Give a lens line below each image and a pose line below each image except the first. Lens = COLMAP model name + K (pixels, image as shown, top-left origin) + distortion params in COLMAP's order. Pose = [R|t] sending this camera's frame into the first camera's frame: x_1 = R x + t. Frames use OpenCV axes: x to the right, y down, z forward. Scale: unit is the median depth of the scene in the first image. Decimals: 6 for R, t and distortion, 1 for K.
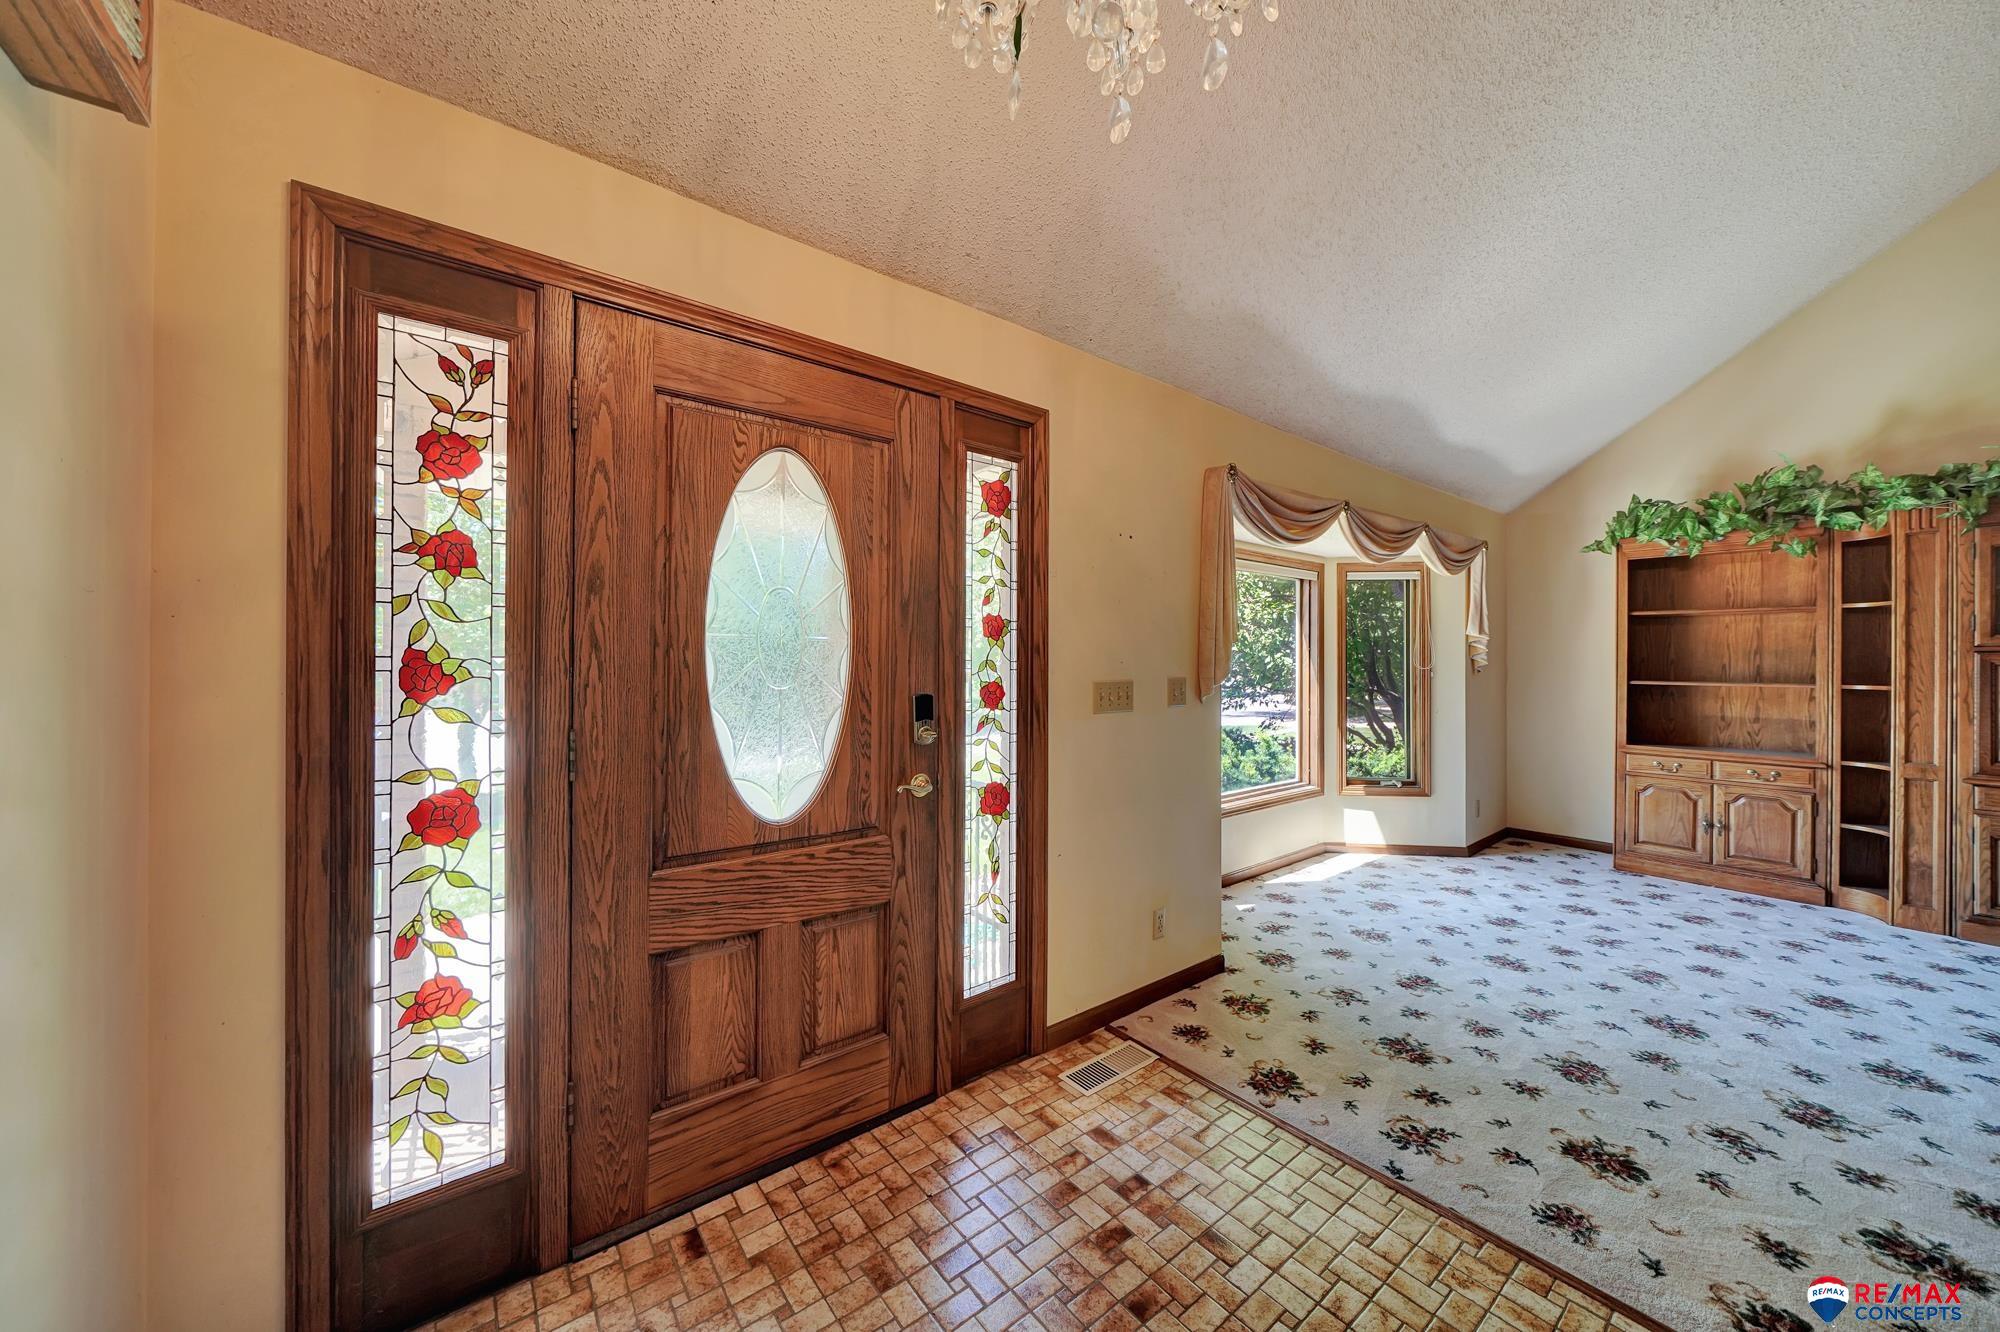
lens RADIAL K [[693.8, 0, 996.9], [0, 693.8, 662.0], [0, 0, 1]] dist [-0.005949, 0.000168]
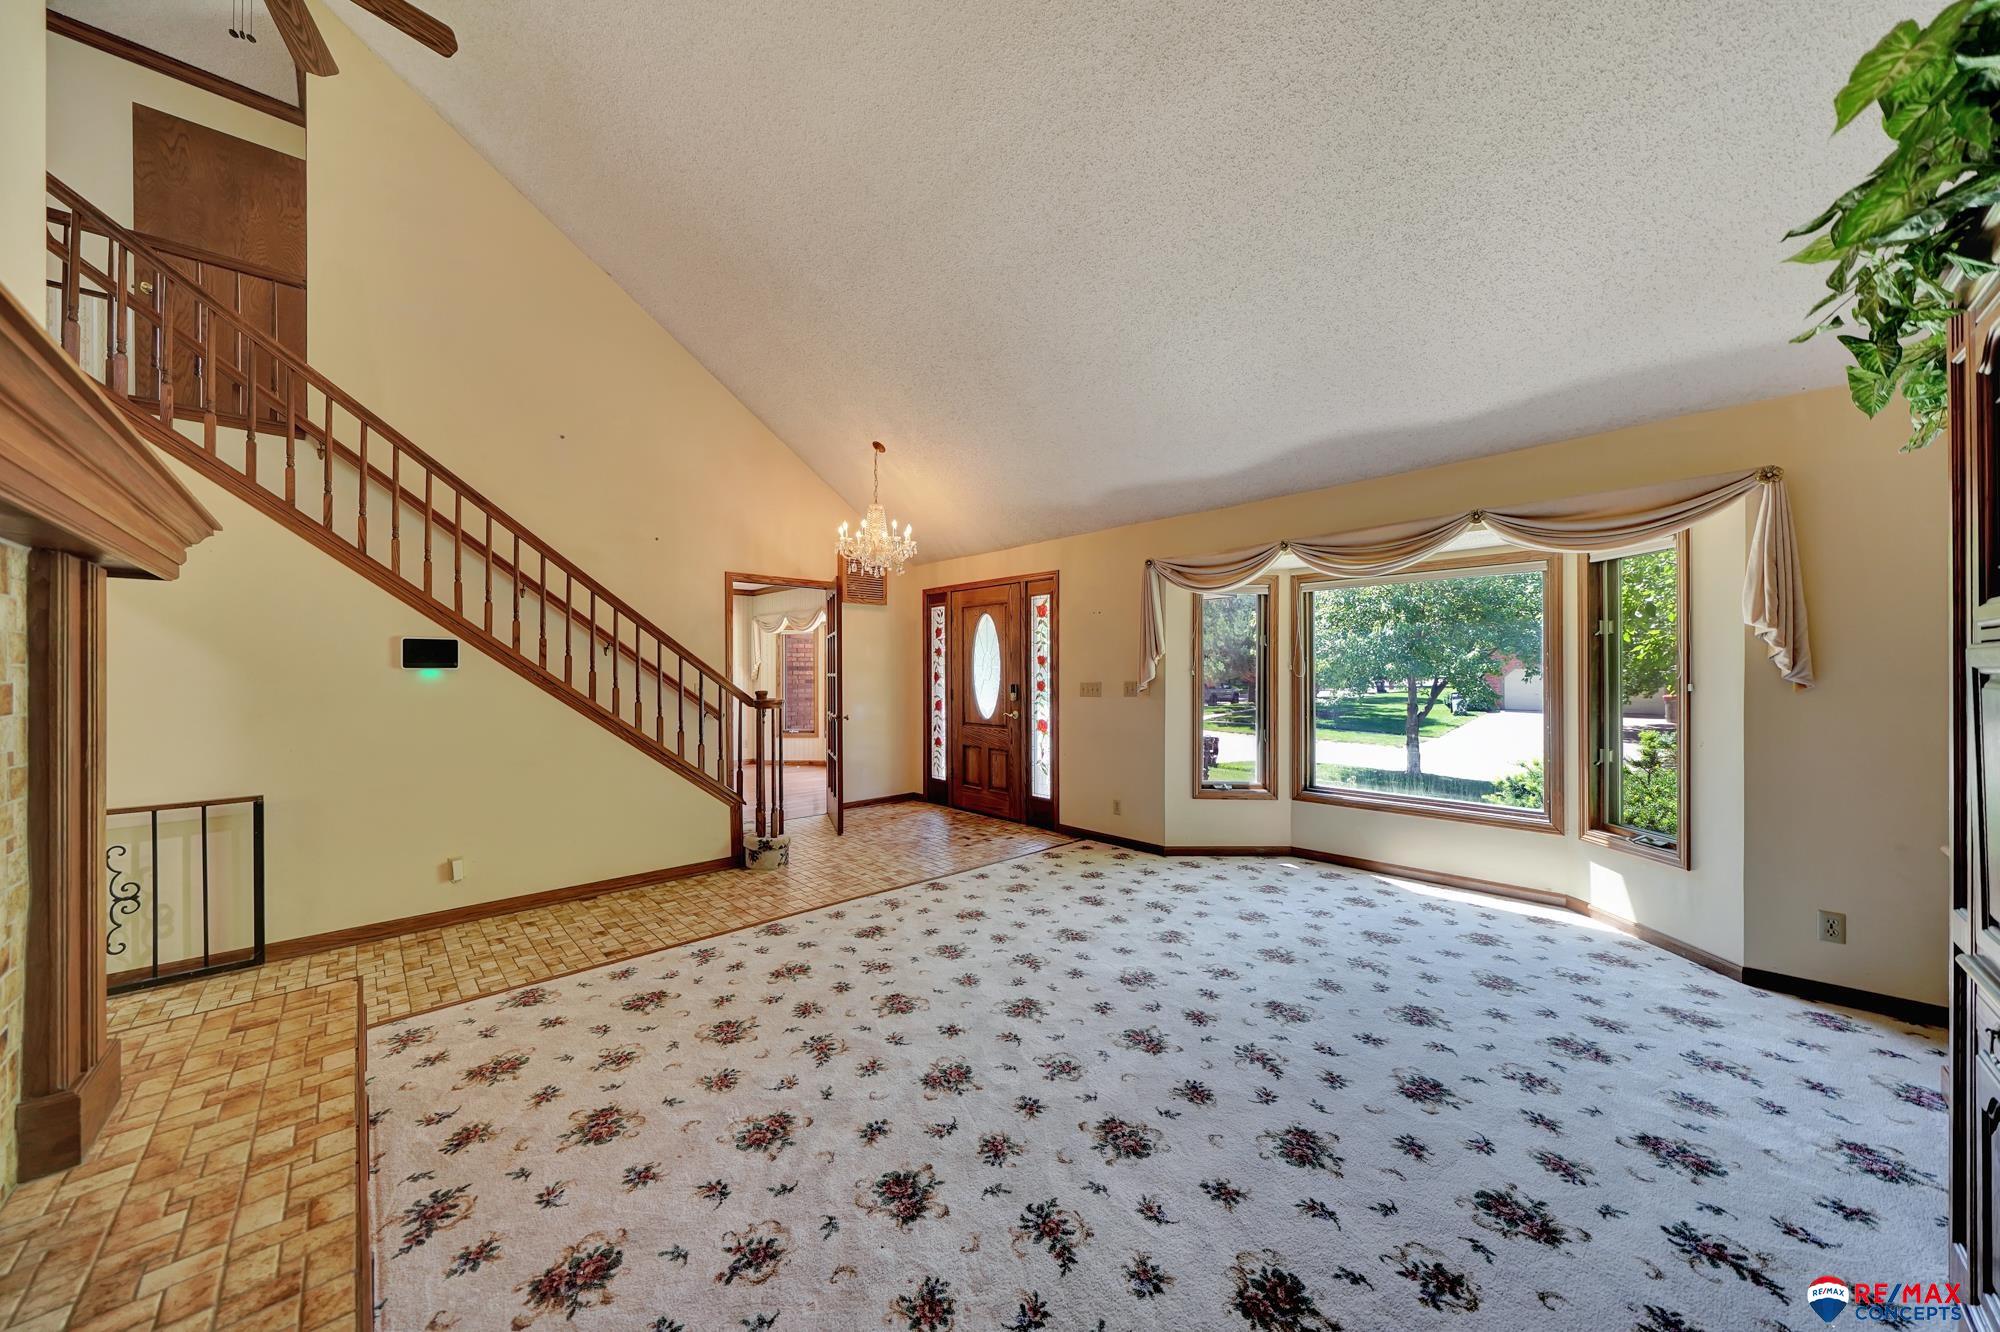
lens RADIAL K [[684.0, 0, 986.7], [0, 684.0, 670.9], [0, 0, 1]] dist [-0.002216, 0.000189]
pose [[0.085373, -0.003461, -0.996343, 2.300908], [0.008804, 0.999958, -0.002719, -0.004597], [0.996310, -0.008539, 0.085400, 0.511245]]
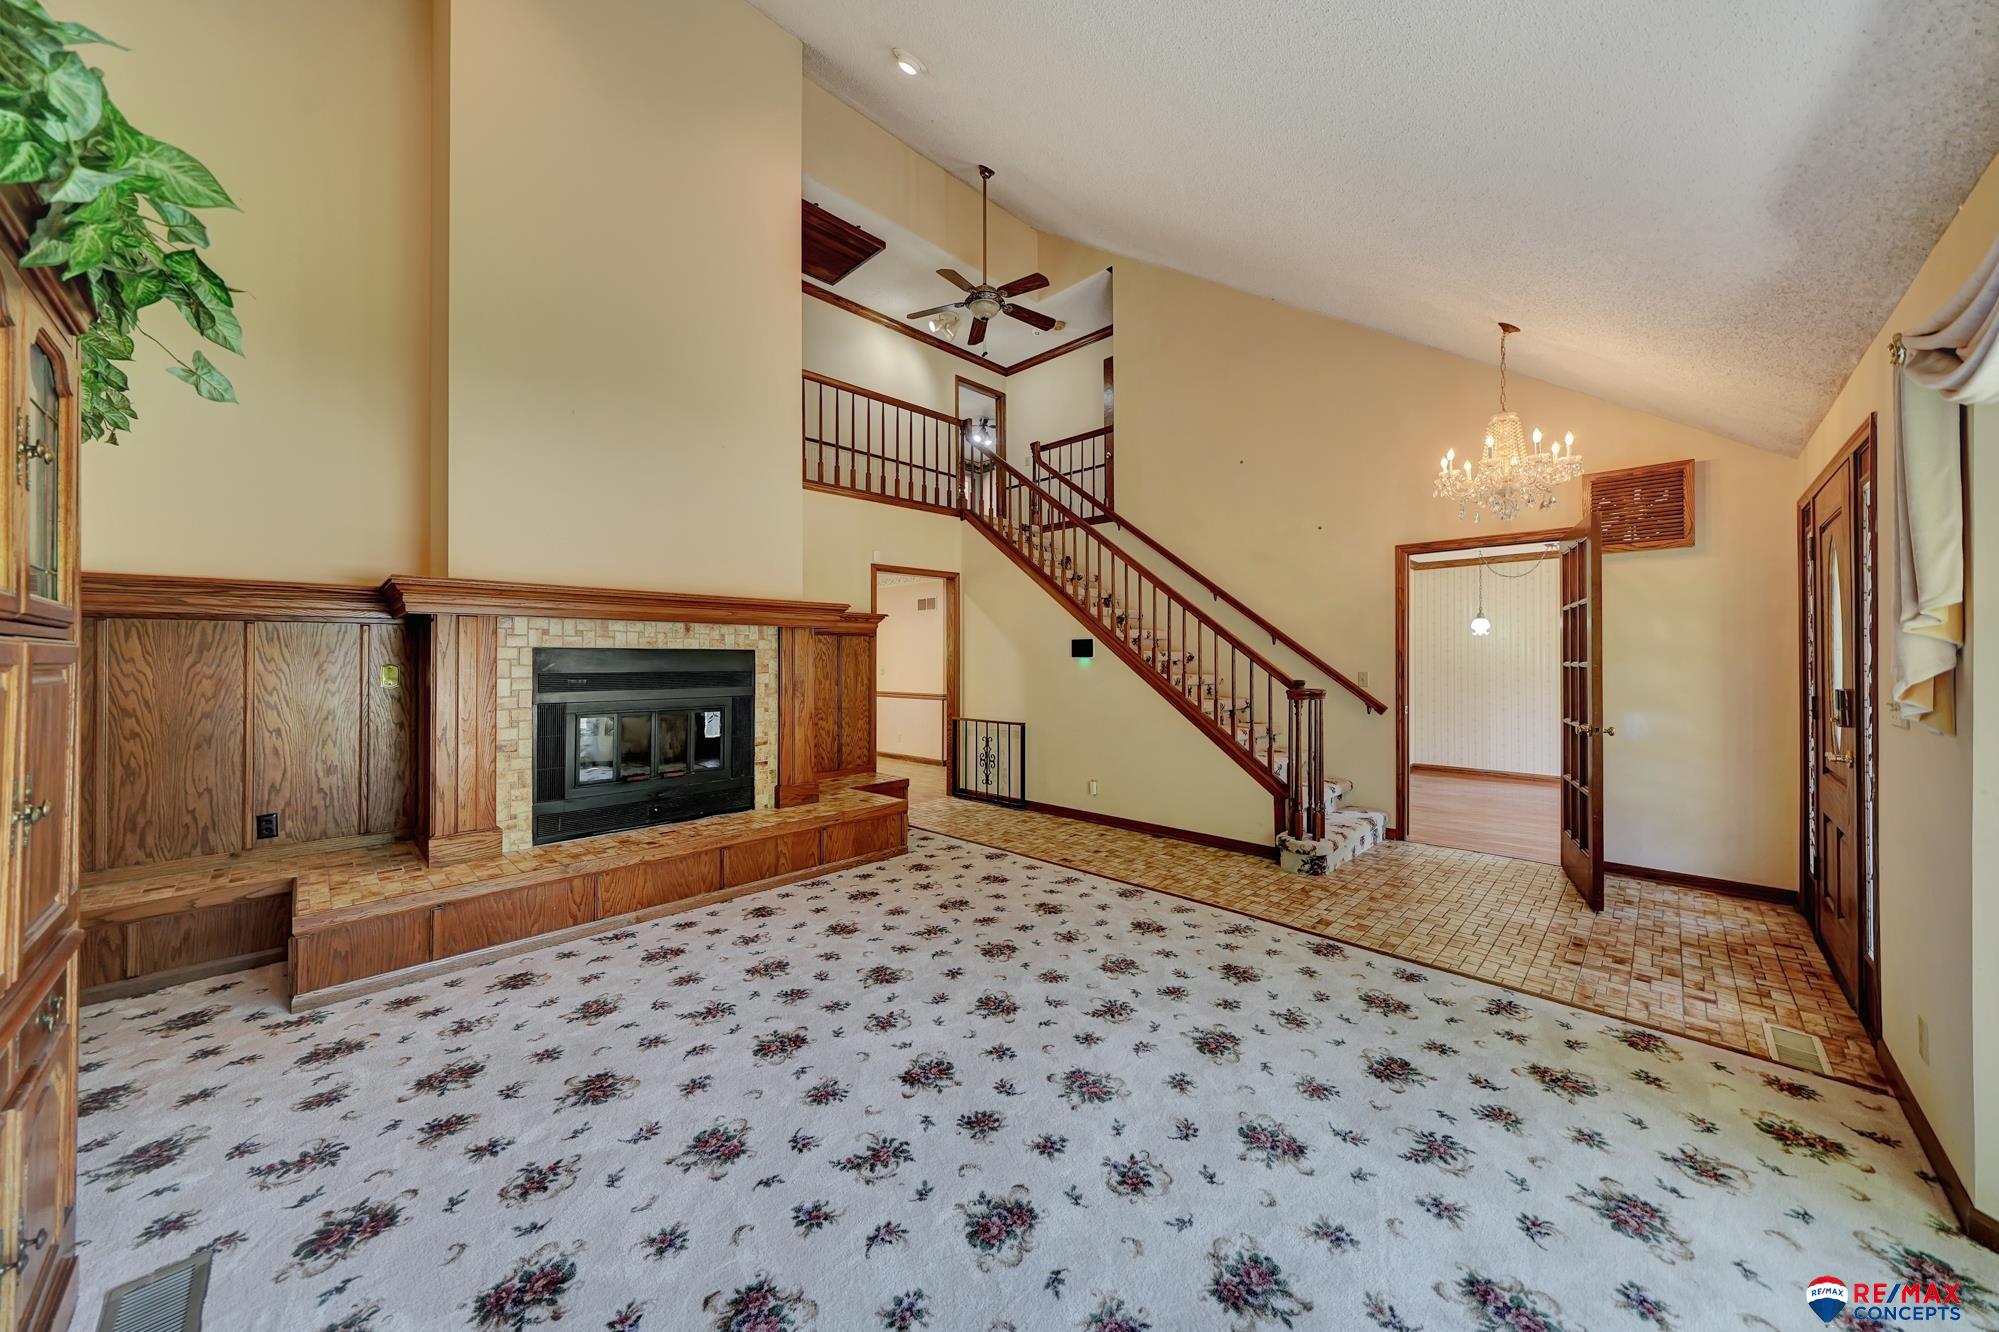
lens RADIAL K [[684.9, 0, 999.5], [0, 684.9, 666.0], [0, 0, 1]] dist [0.000345, -0.000021]
pose [[-0.990704, -0.002462, -0.136010, 1.375762], [-0.002825, 0.999993, 0.002475, -0.001827], [0.136003, 0.002836, -0.990704, 1.694984]]
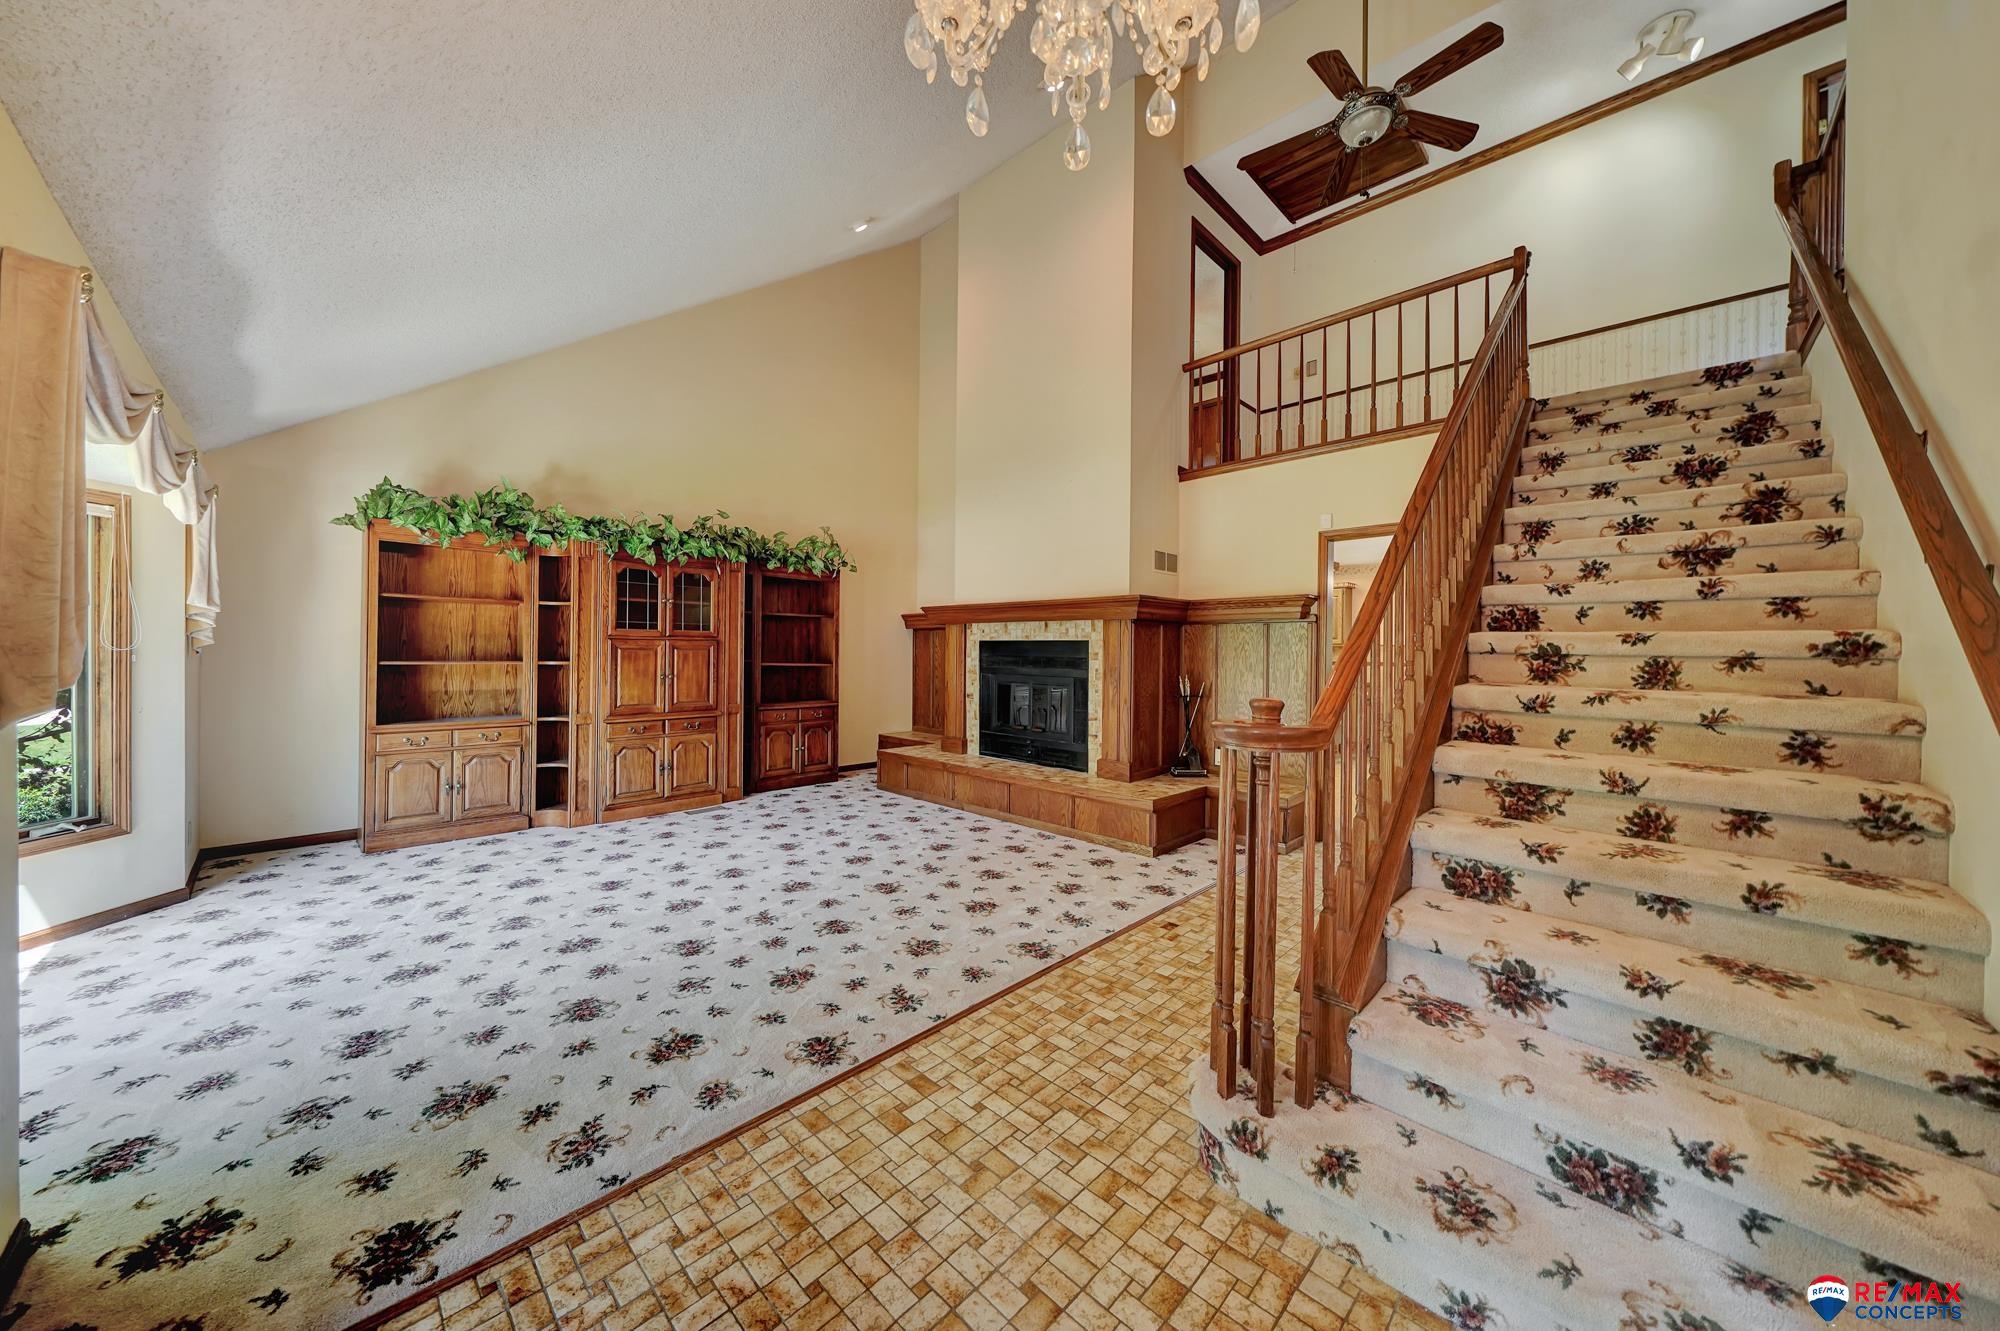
lens RADIAL K [[681.3, 0, 985.6], [0, 681.3, 652.8], [0, 0, 1]] dist [-0.001462, -0.000075]
pose [[-0.125428, -0.008999, 0.992062, -0.300044], [-0.014714, 0.999866, 0.007210, -0.009340], [-0.991994, -0.013693, -0.125544, 0.436840]]
